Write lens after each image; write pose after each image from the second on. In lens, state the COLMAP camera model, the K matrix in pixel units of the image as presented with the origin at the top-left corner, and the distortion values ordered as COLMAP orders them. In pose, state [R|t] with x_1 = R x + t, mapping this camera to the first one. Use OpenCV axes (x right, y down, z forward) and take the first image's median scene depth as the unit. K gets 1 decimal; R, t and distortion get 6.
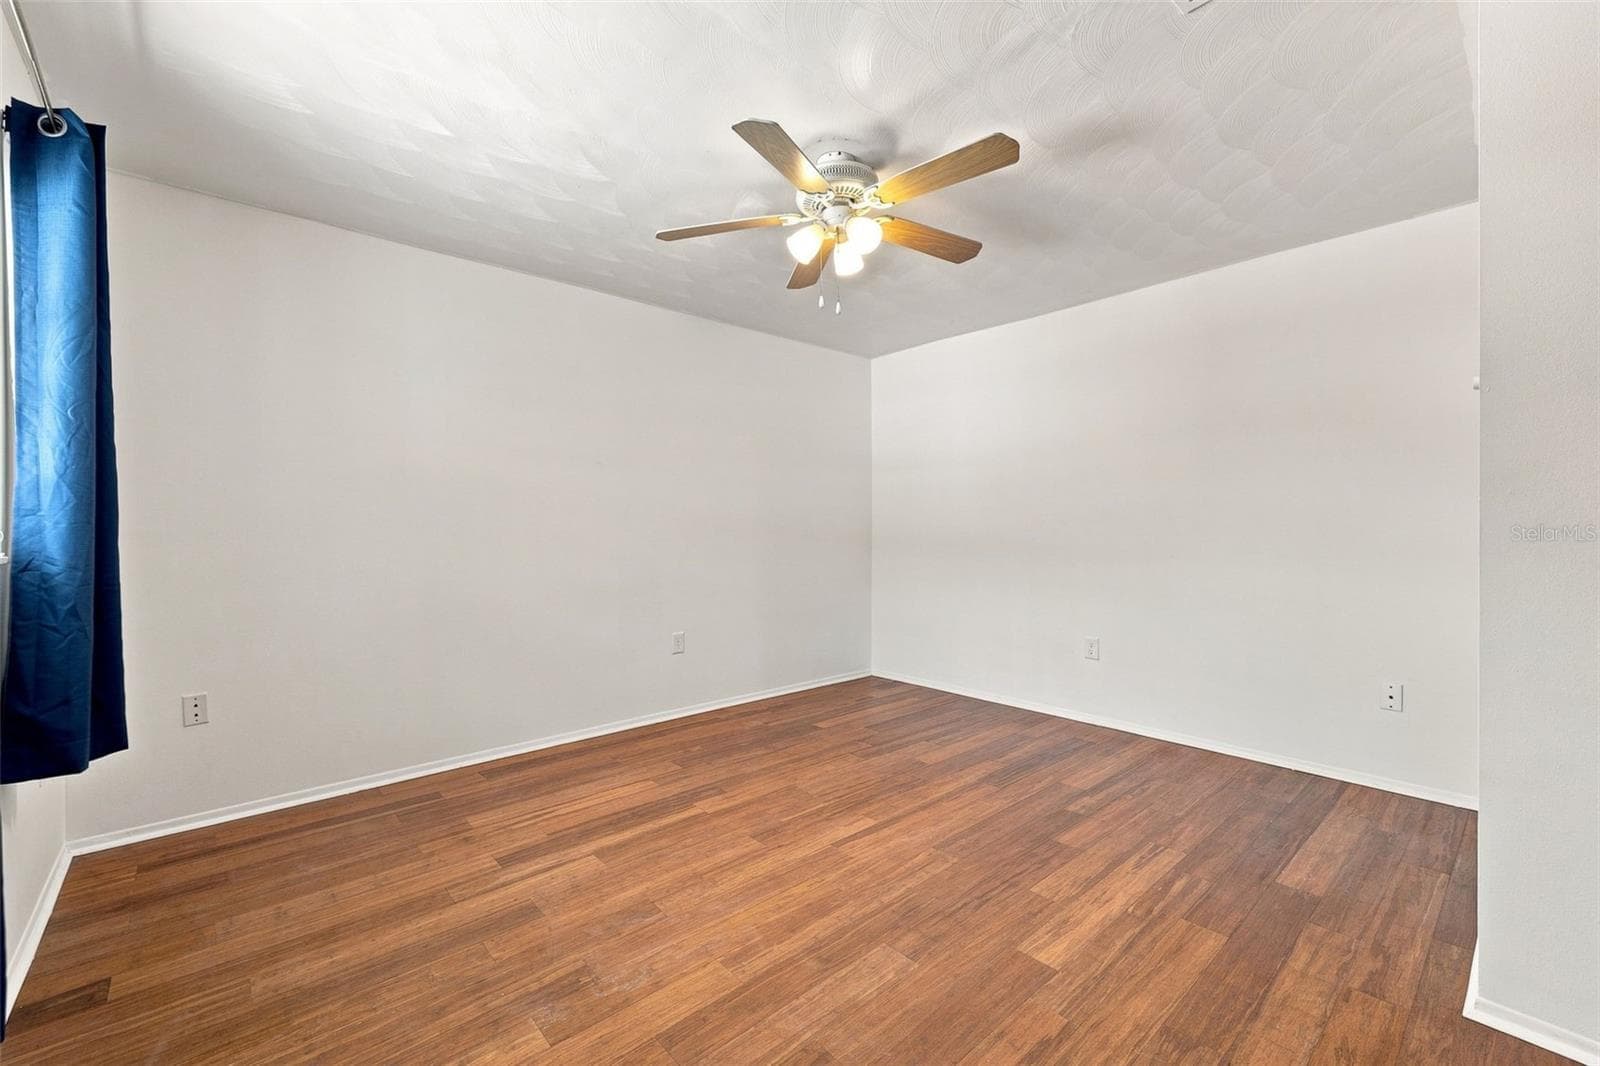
lens RADIAL K [[683.7, 0, 804.7], [0, 683.7, 527.9], [0, 0, 1]] dist [0.000280, -0.000006]
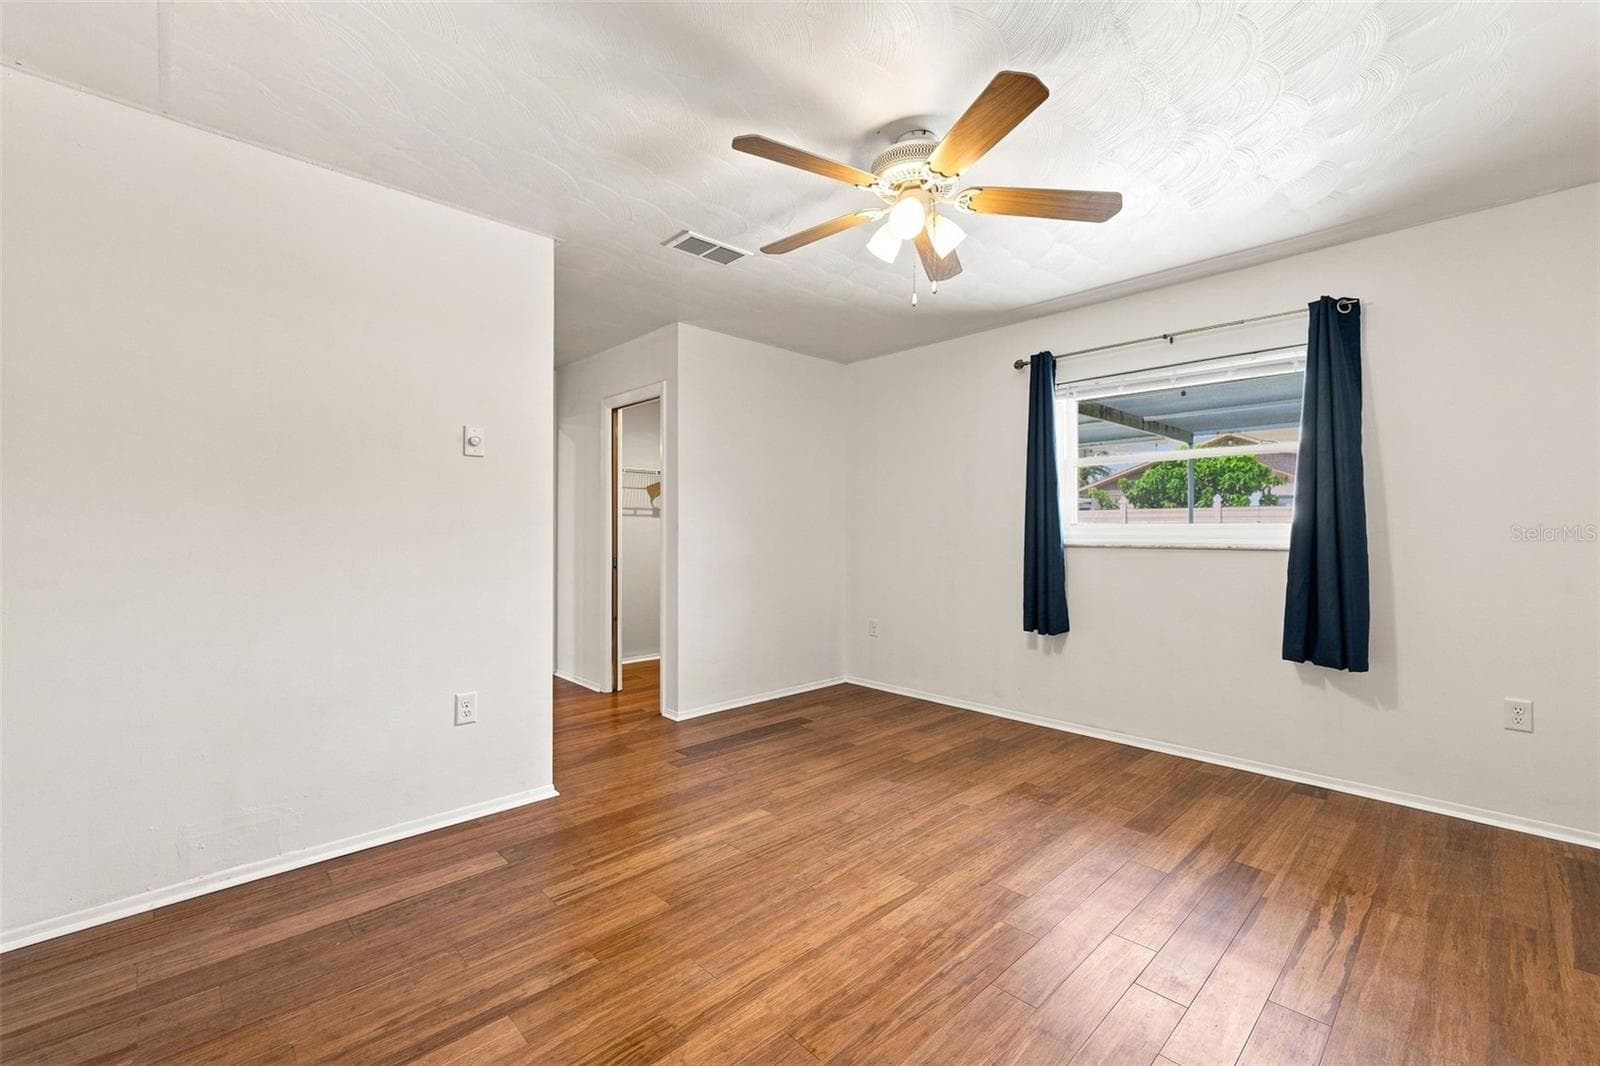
lens RADIAL K [[683.7, 0, 804.7], [0, 683.7, 527.9], [0, 0, 1]] dist [0.000280, -0.000006]
pose [[-0.999411, 0.004483, -0.034008, 0.239933], [0.004608, 0.999983, -0.003579, -0.008386], [0.033992, -0.003734, -0.999415, 1.992043]]
